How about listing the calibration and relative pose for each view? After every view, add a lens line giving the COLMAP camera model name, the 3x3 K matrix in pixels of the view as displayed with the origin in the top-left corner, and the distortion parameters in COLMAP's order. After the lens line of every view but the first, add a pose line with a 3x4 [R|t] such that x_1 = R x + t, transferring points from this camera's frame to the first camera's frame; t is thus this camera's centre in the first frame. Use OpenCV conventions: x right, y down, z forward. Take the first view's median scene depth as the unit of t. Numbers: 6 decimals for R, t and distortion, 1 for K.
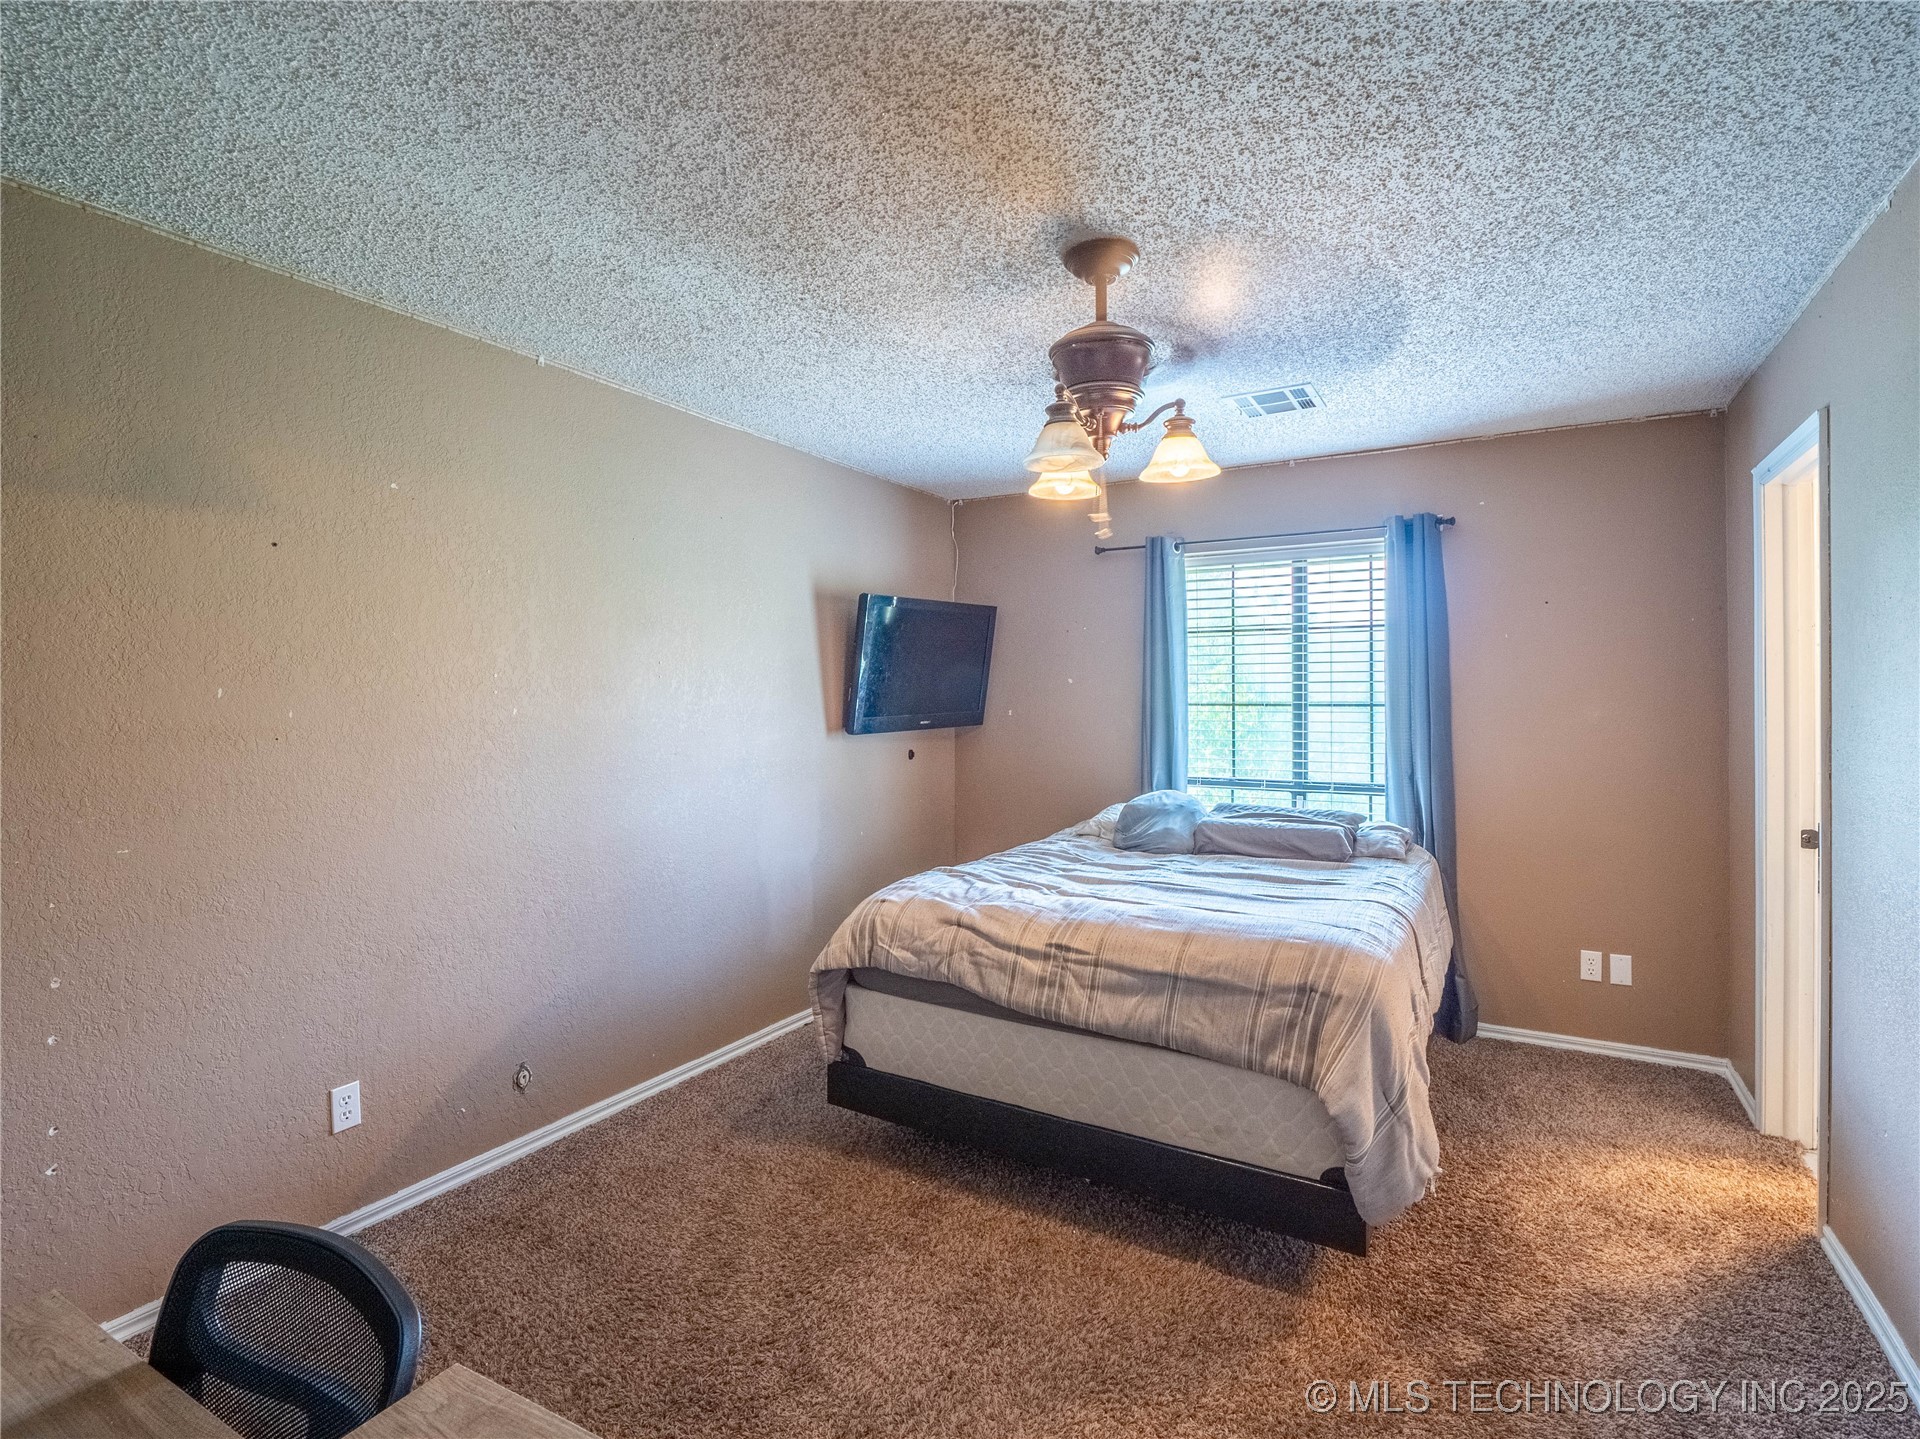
lens RADIAL K [[961.3, 0, 956.3], [0, 961.3, 693.2], [0, 0, 1]] dist [0.006630, -0.016339]
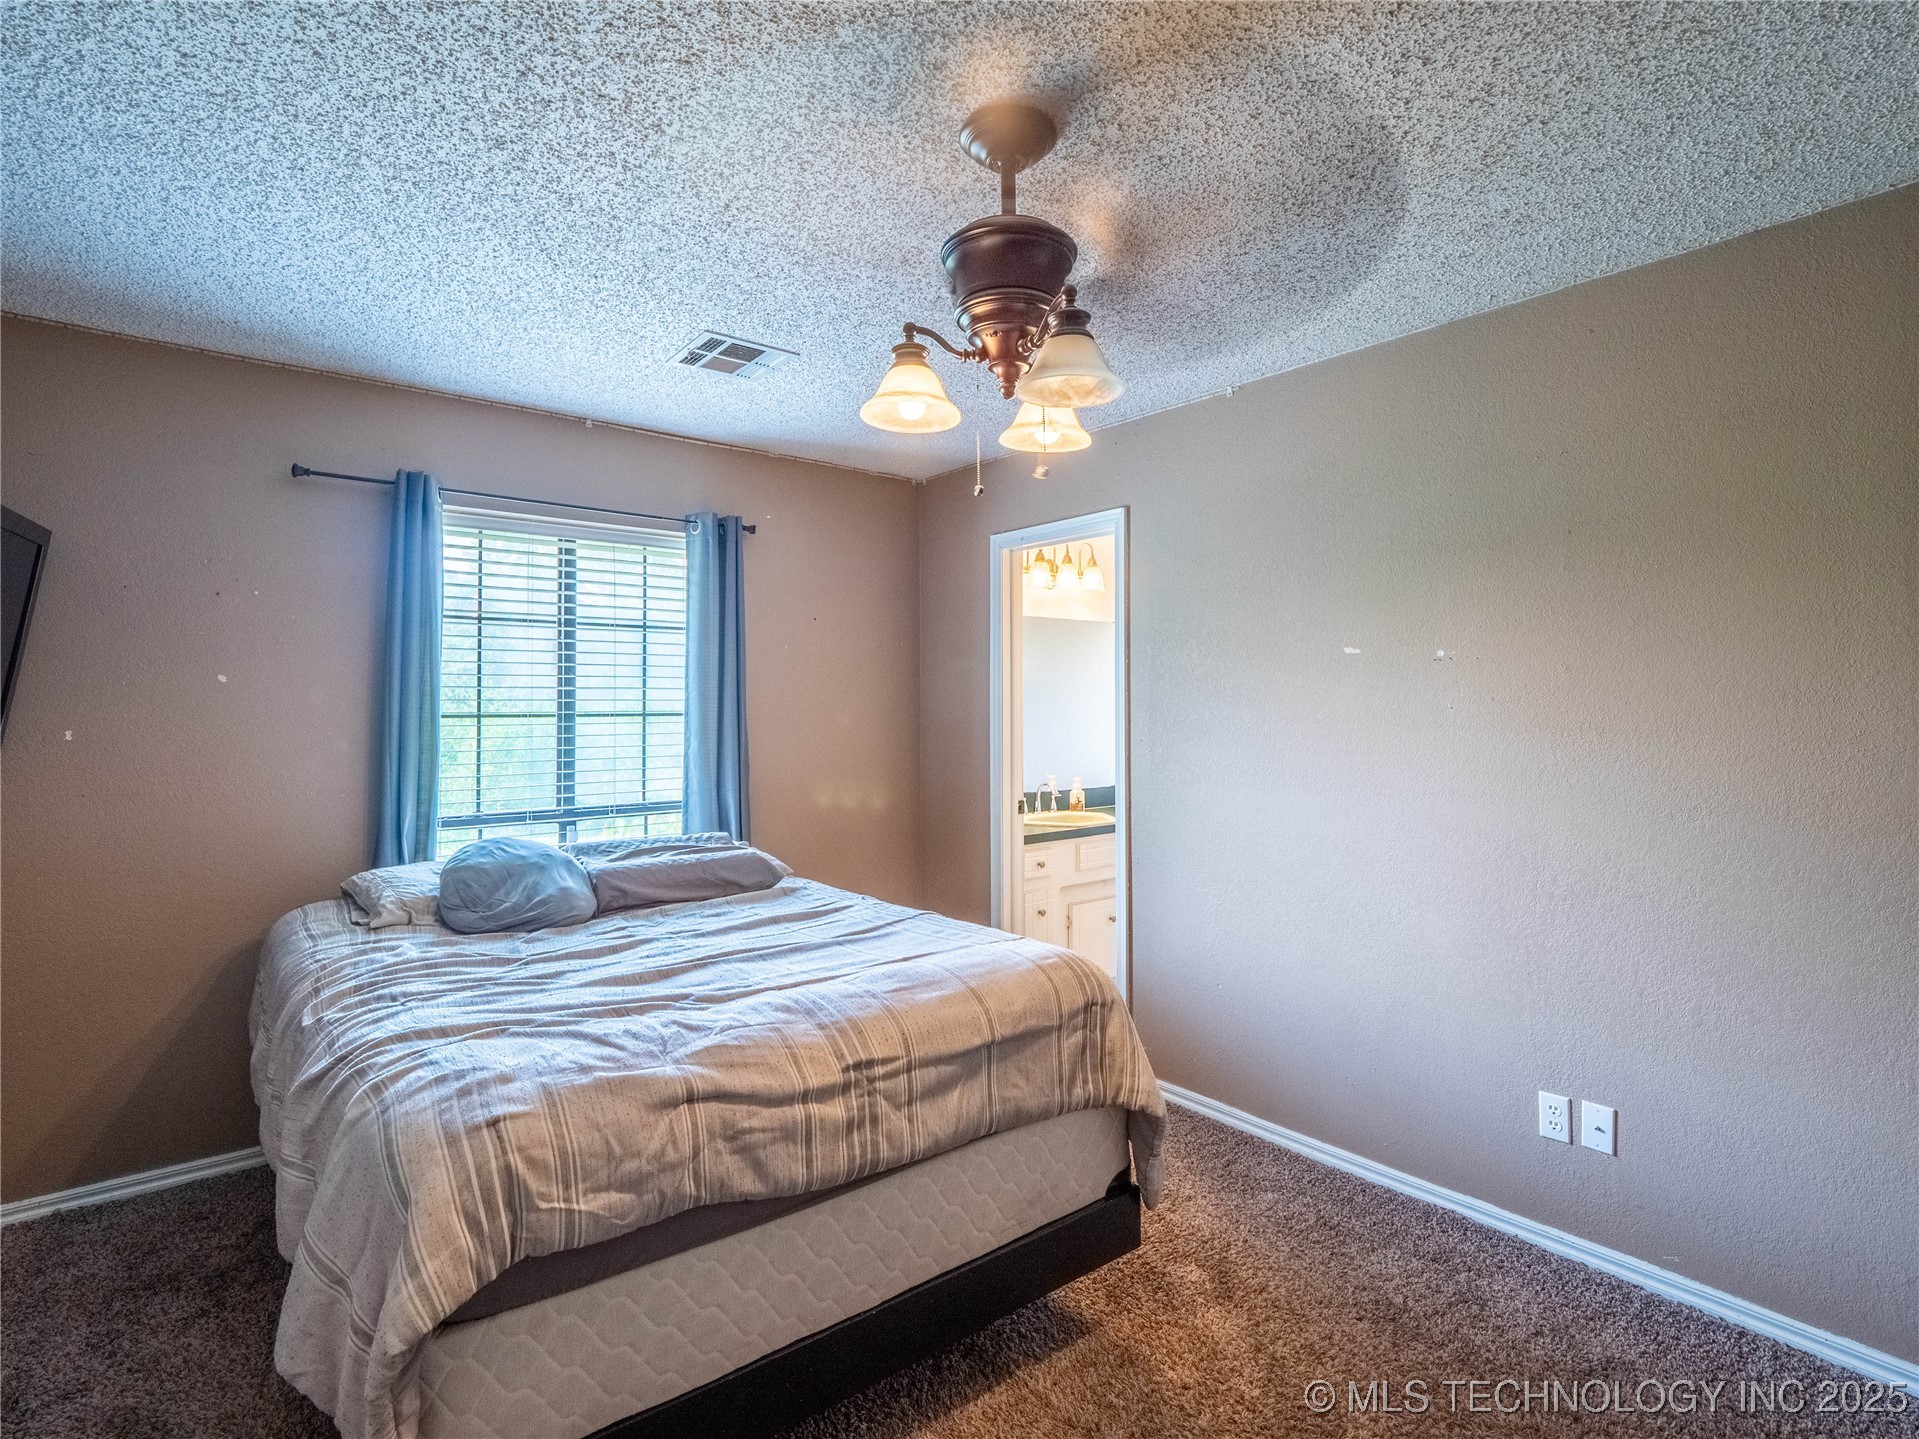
lens RADIAL K [[960.8, 0, 955.8], [0, 960.8, 693.2], [0, 0, 1]] dist [0.006630, -0.016339]
pose [[0.337636, 0.011876, 0.941202, -0.490009], [-0.001441, 0.999926, -0.012099, 0.004424], [-0.941276, 0.002729, 0.337628, 0.658439]]
